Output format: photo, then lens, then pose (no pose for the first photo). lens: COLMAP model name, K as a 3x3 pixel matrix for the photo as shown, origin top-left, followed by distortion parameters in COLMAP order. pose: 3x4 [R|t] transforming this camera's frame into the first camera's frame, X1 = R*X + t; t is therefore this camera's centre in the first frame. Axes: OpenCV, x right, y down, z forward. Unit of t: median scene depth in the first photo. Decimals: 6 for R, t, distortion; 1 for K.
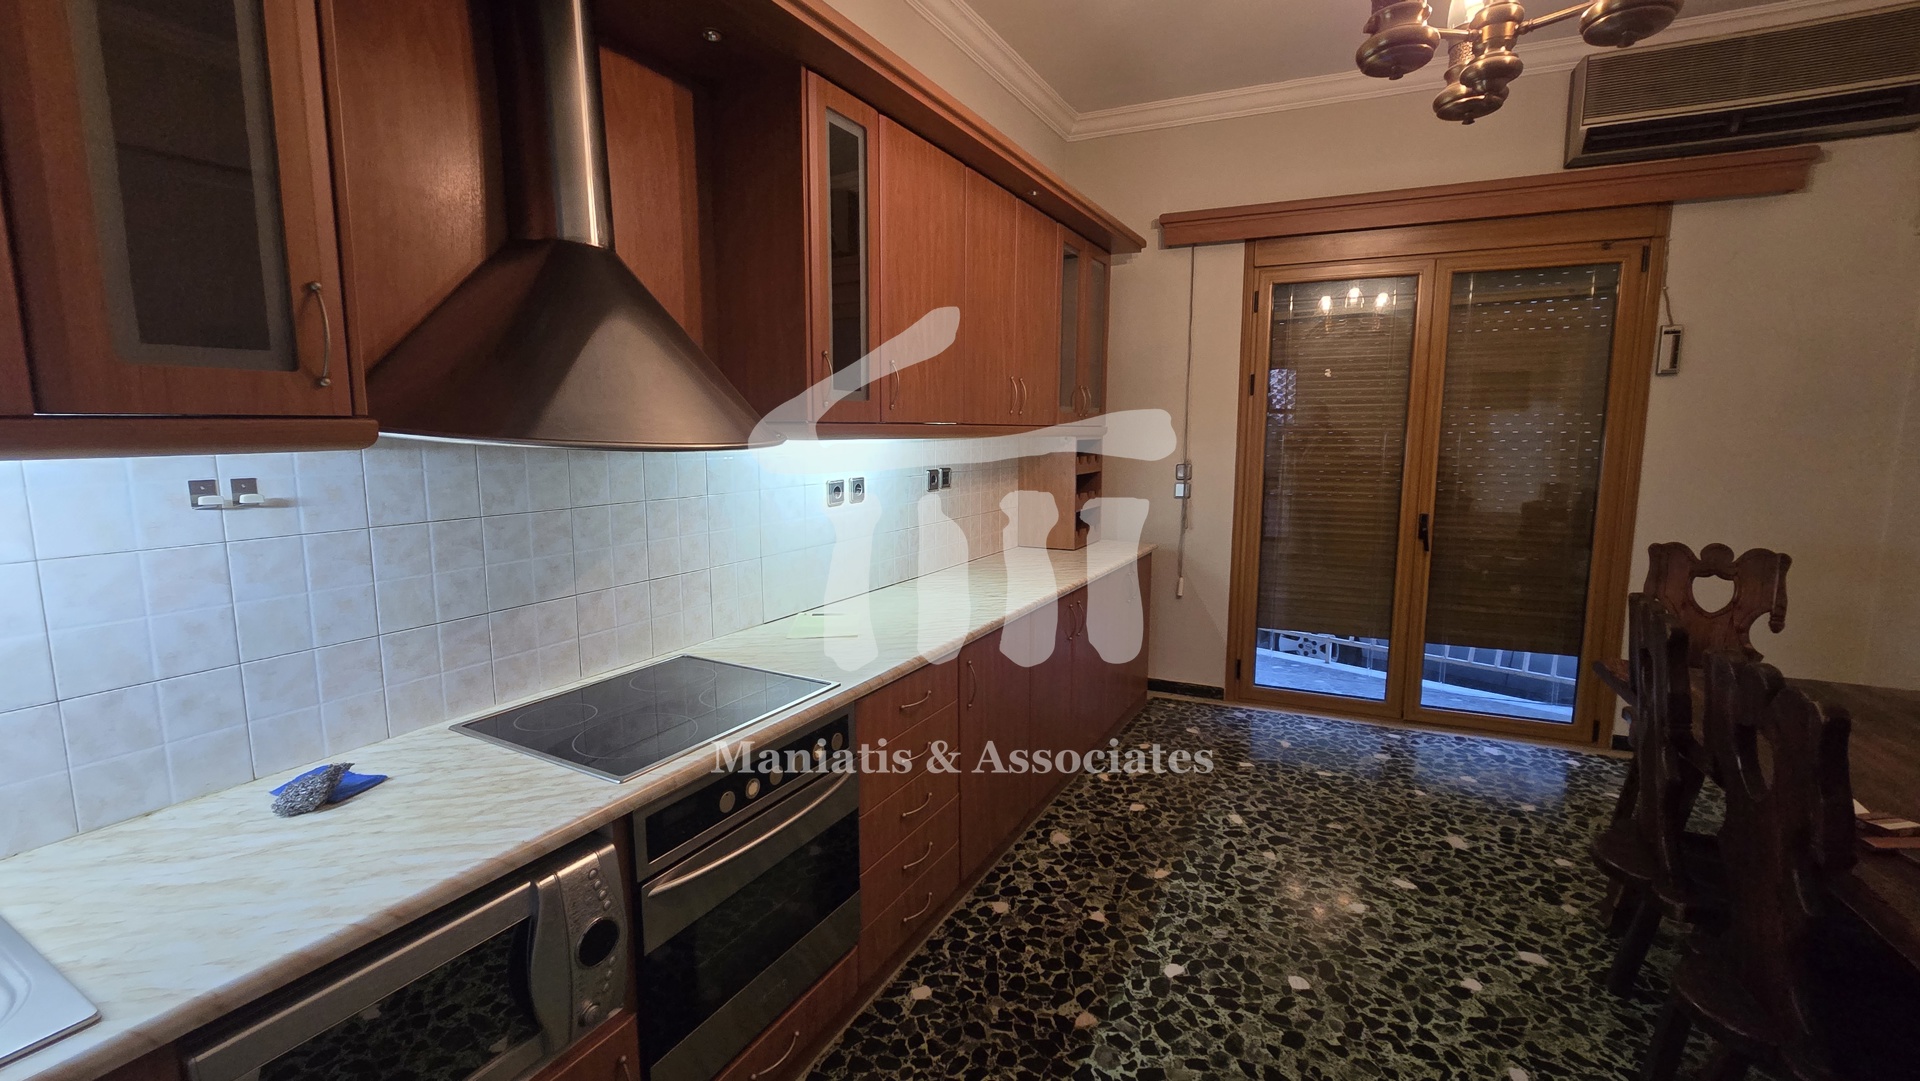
lens RADIAL K [[816.1, 0, 966.2], [0, 816.1, 537.7], [0, 0, 1]] dist [-0.000185, -0.000256]
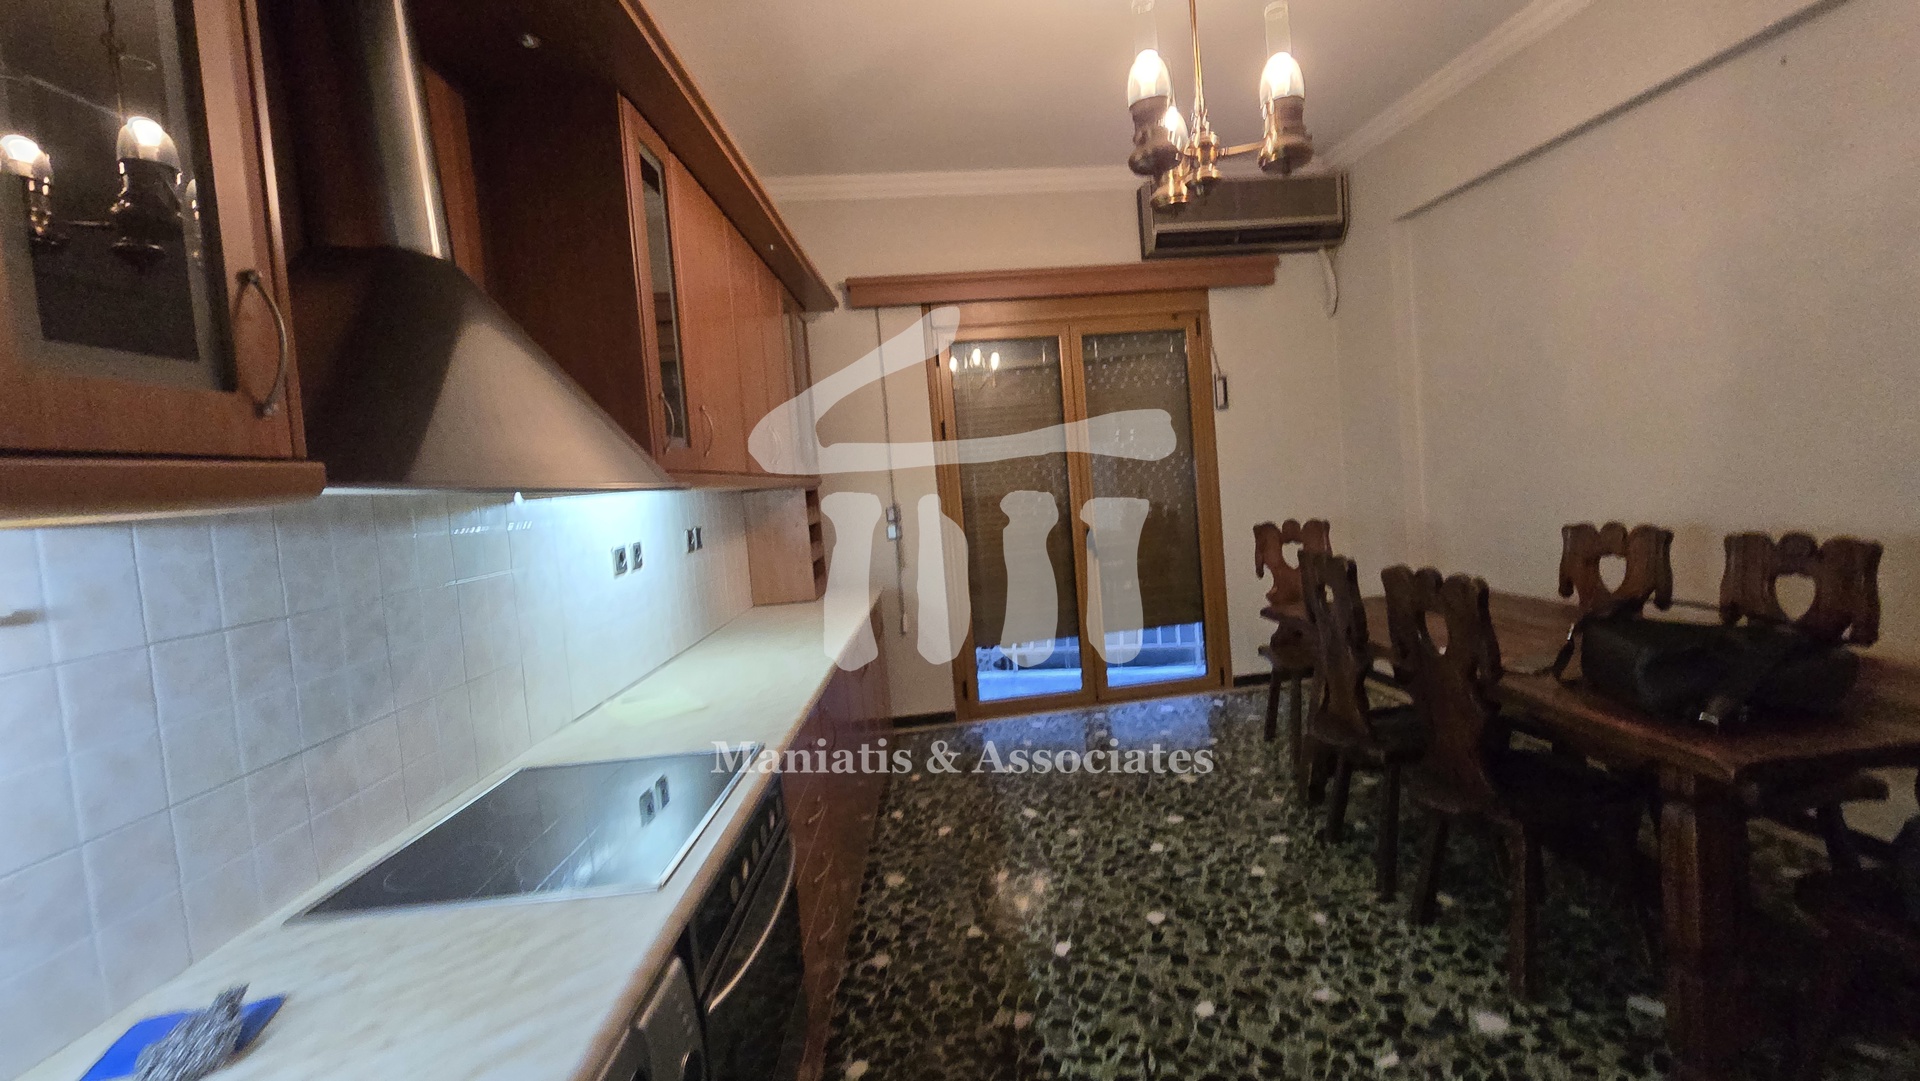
lens RADIAL K [[837.5, 0, 962.9], [0, 837.5, 529.8], [0, 0, 1]] dist [0.008369, -0.000406]
pose [[0.847411, -0.100450, 0.521348, -0.373396], [0.152767, 0.986545, -0.058230, 0.026356], [-0.508485, 0.128990, 0.851355, 0.047018]]
